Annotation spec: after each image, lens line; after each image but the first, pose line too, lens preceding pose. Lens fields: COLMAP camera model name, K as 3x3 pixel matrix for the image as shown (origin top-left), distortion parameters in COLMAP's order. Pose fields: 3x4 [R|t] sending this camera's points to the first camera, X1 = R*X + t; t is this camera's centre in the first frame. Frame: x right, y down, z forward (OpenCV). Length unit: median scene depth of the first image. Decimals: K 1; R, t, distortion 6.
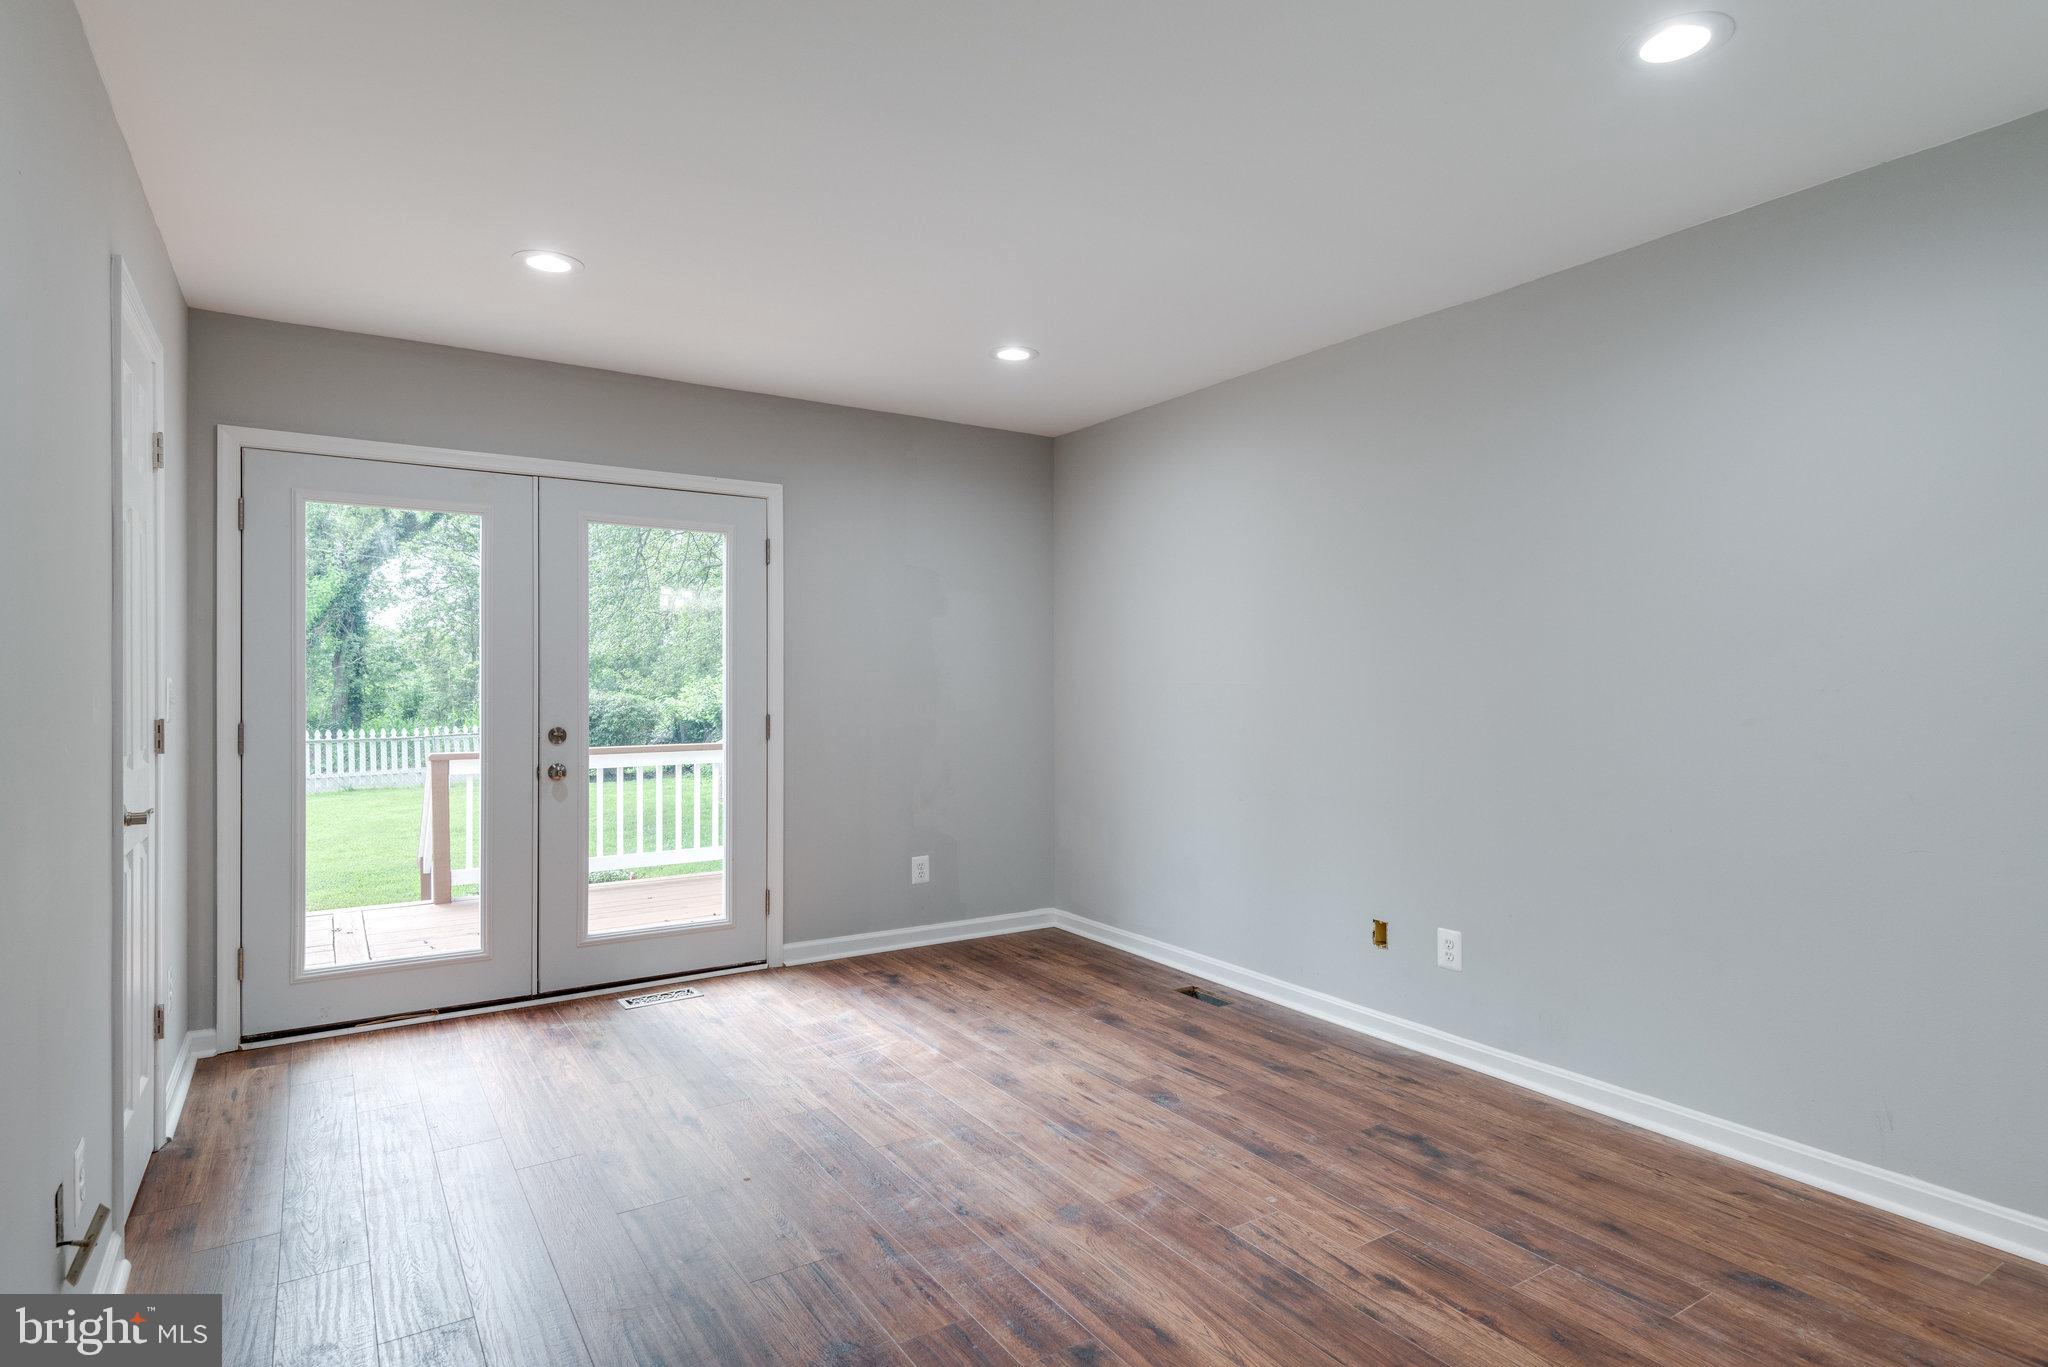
lens RADIAL K [[1106.3, 0, 1033.8], [0, 1106.3, 684.4], [0, 0, 1]] dist [0.046189, -0.020128]
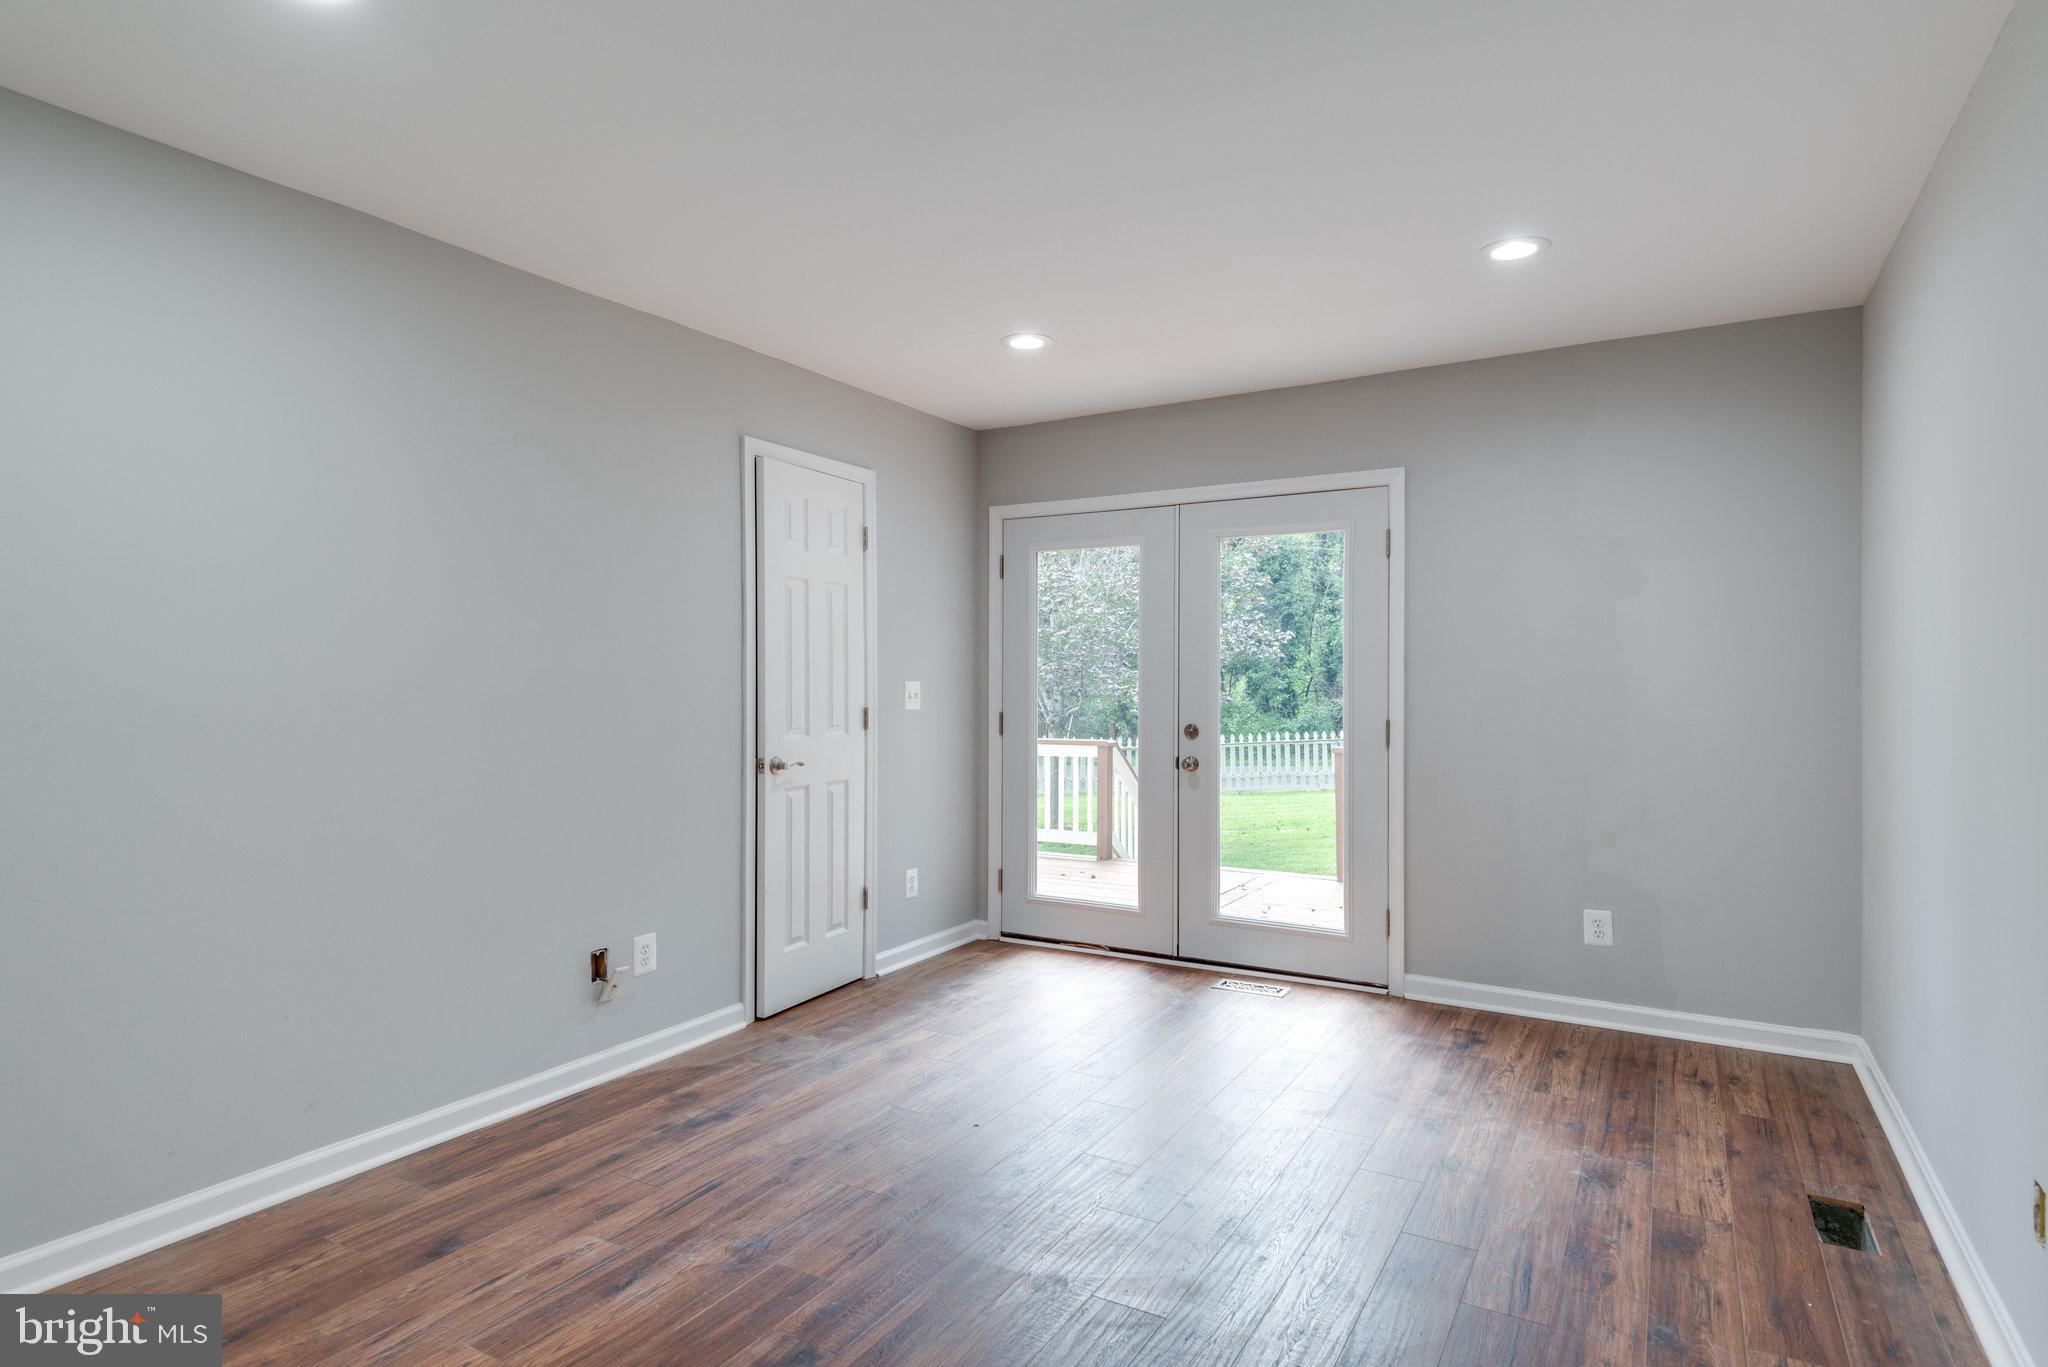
lens RADIAL K [[1106.3, 0, 1024.0], [0, 1106.3, 679.6], [0, 0, 1]] dist [0.046189, -0.020128]
pose [[0.445339, -0.000636, -0.895362, 0.498857], [-0.002823, 0.999994, -0.002114, -0.003550], [0.895357, 0.003469, 0.445335, 0.348644]]
